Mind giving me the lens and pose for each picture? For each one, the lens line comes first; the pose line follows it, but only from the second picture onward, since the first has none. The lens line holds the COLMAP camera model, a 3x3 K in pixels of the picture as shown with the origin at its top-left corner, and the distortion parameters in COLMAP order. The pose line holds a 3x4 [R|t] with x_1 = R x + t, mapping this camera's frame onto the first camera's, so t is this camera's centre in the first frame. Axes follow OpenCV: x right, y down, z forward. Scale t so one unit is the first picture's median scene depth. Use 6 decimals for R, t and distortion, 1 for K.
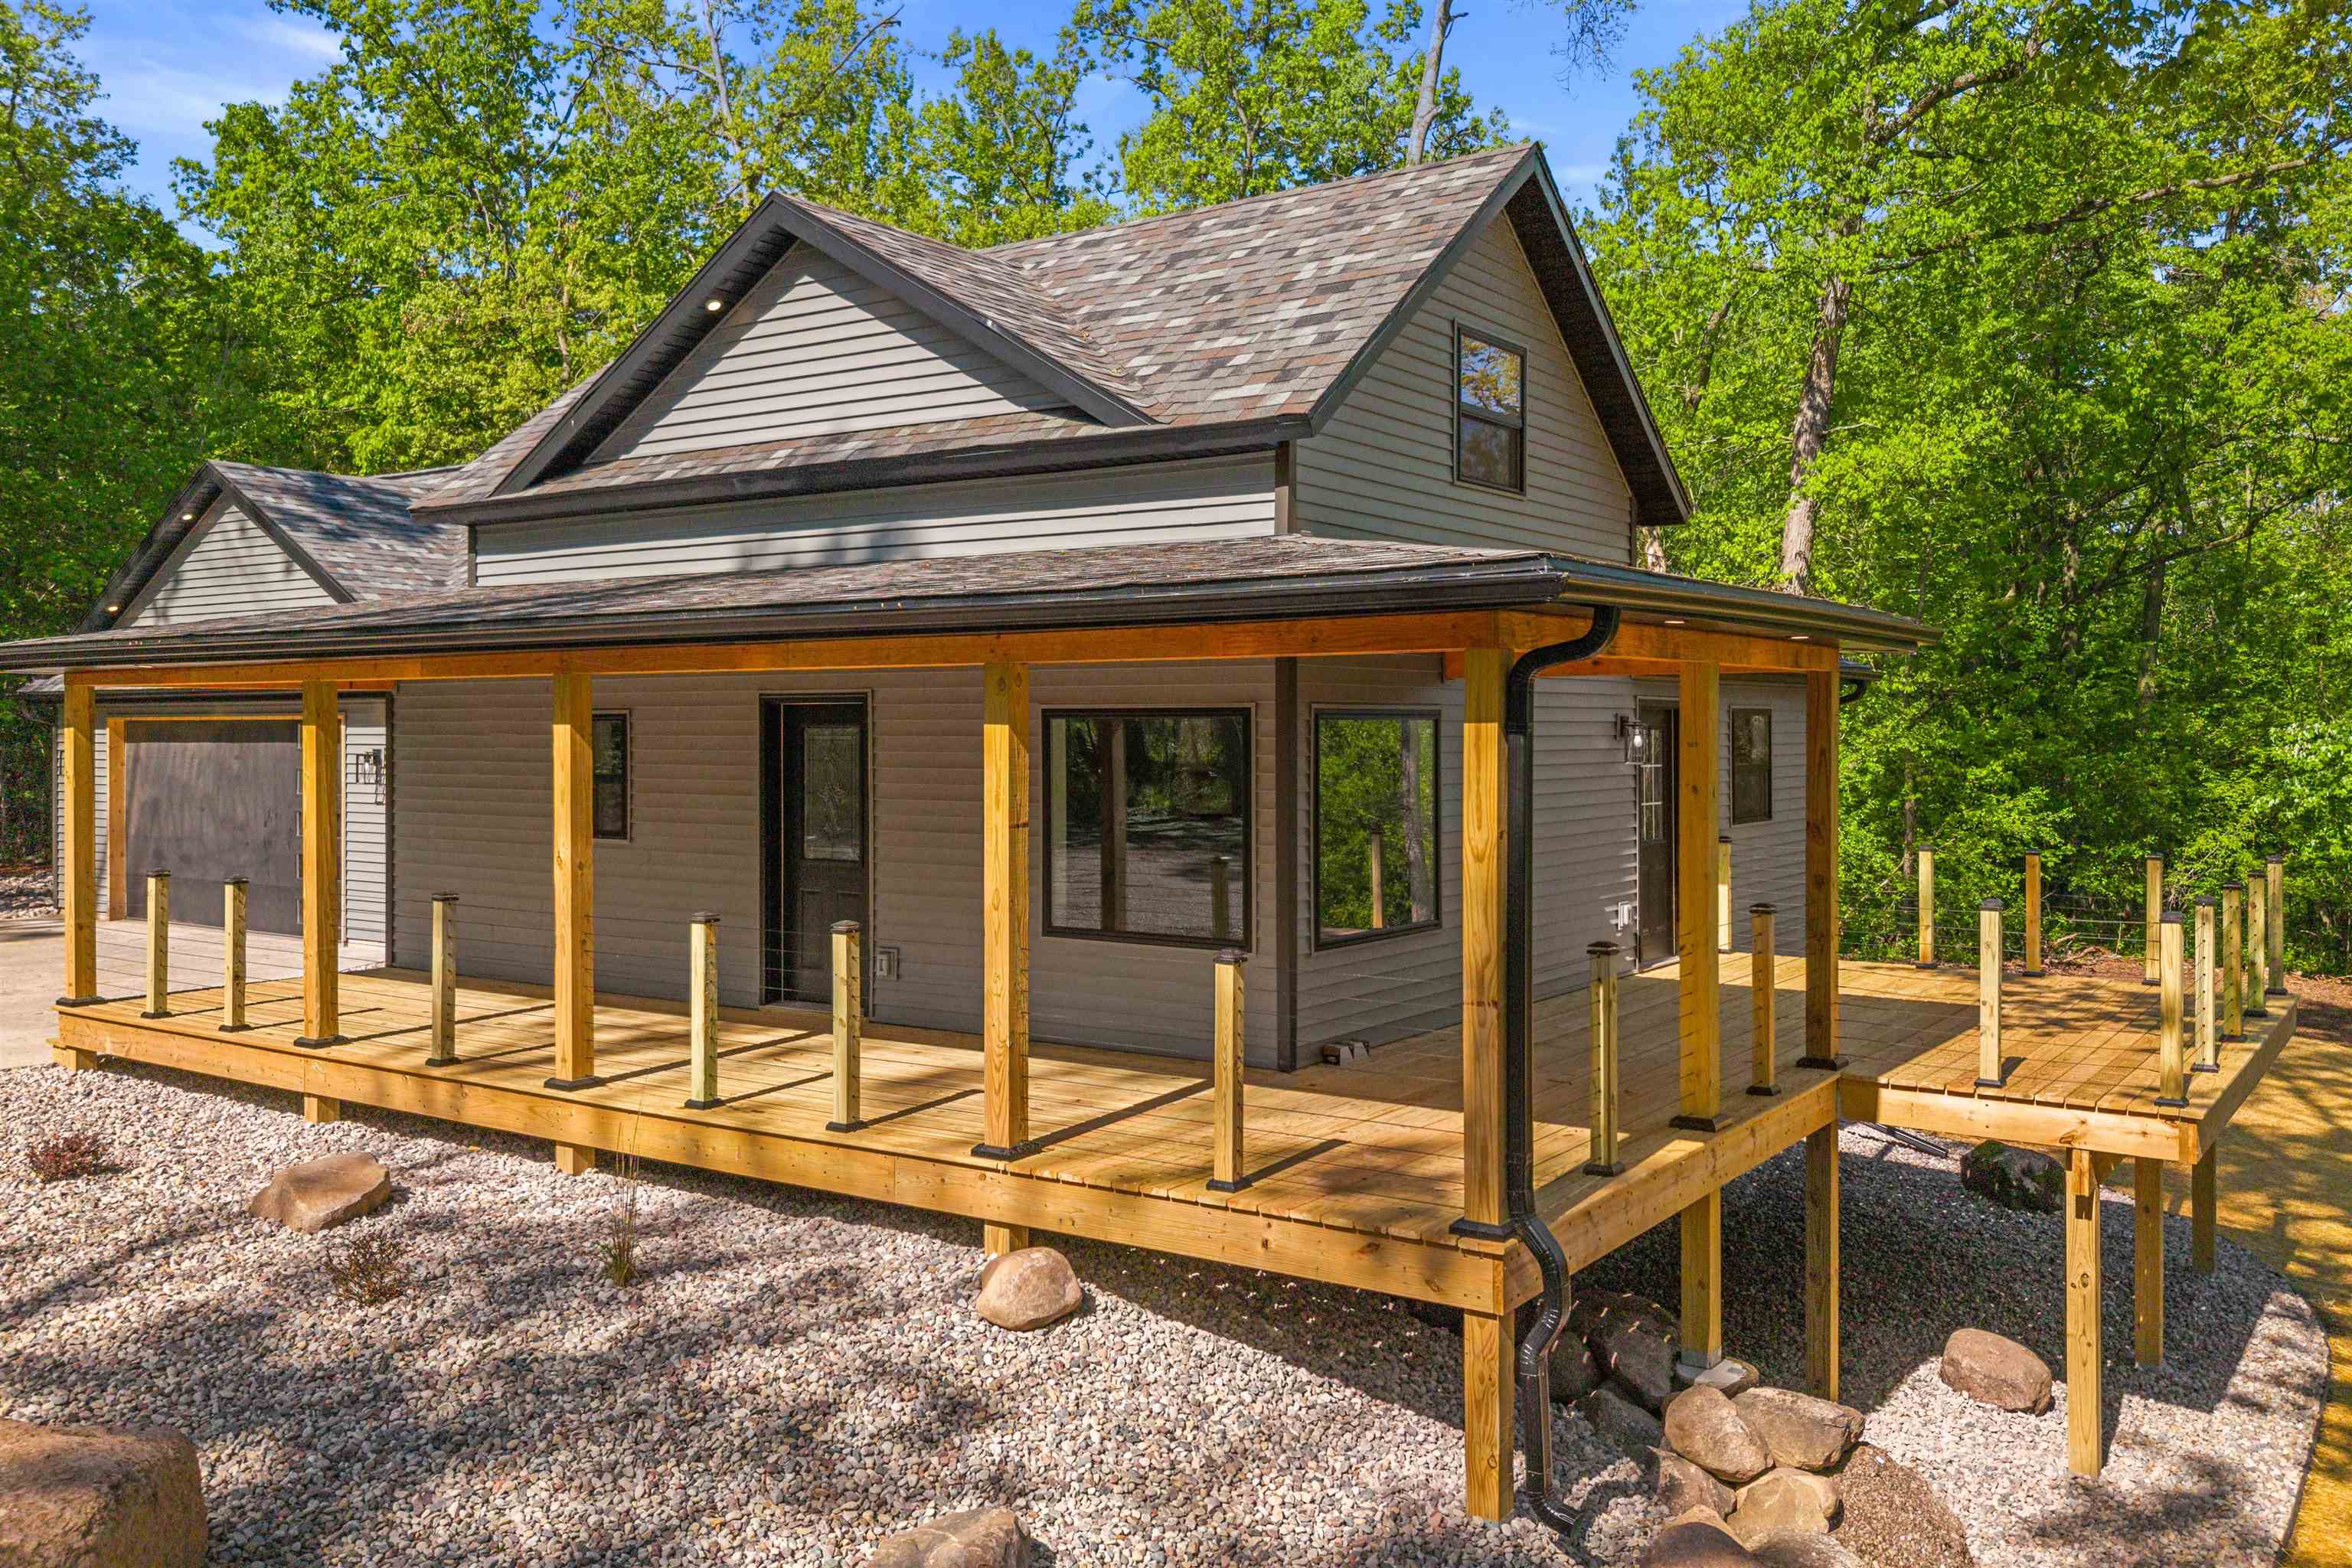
lens RADIAL K [[1805.8, 0, 1179.6], [0, 1805.8, 783.0], [0, 0, 1]] dist [0.007704, -0.004898]
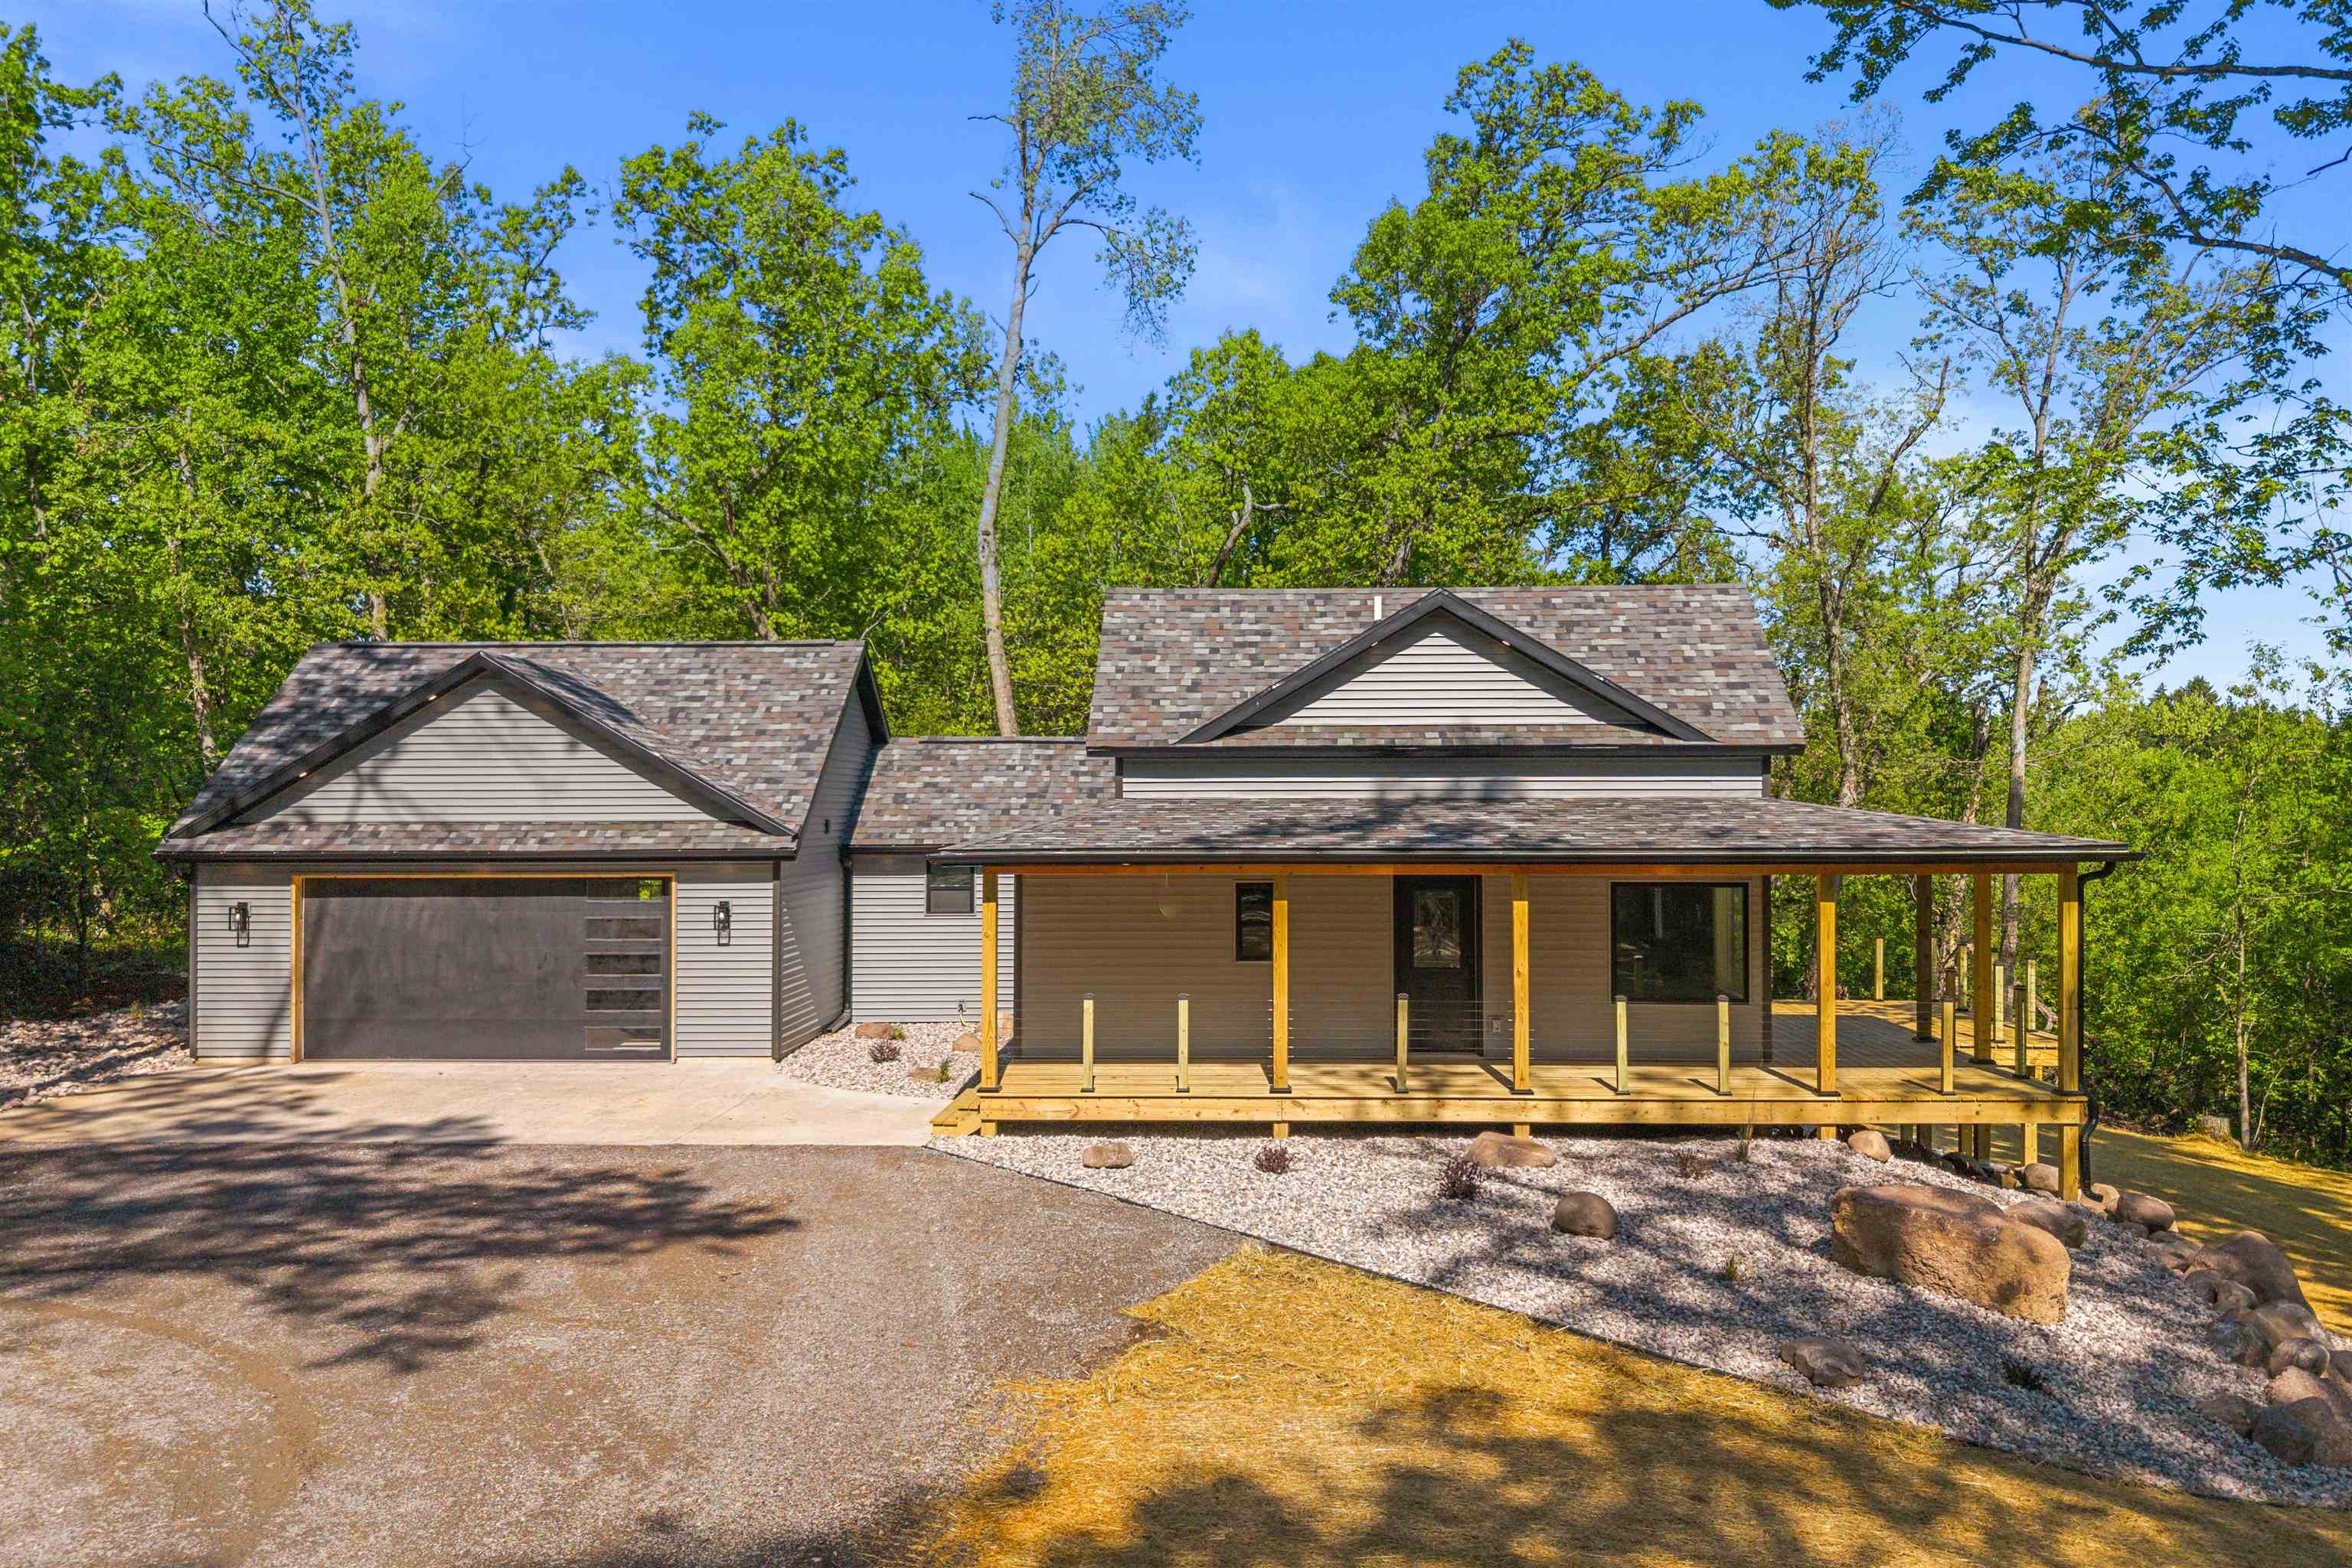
lens RADIAL K [[1805.8, 0, 1179.6], [0, 1805.8, 783.0], [0, 0, 1]] dist [0.007704, -0.004898]
pose [[0.877276, 0.006854, 0.479936, -1.262807], [0.018179, 0.998706, -0.047491, -0.058155], [-0.479641, 0.050388, 0.876017, -0.396303]]
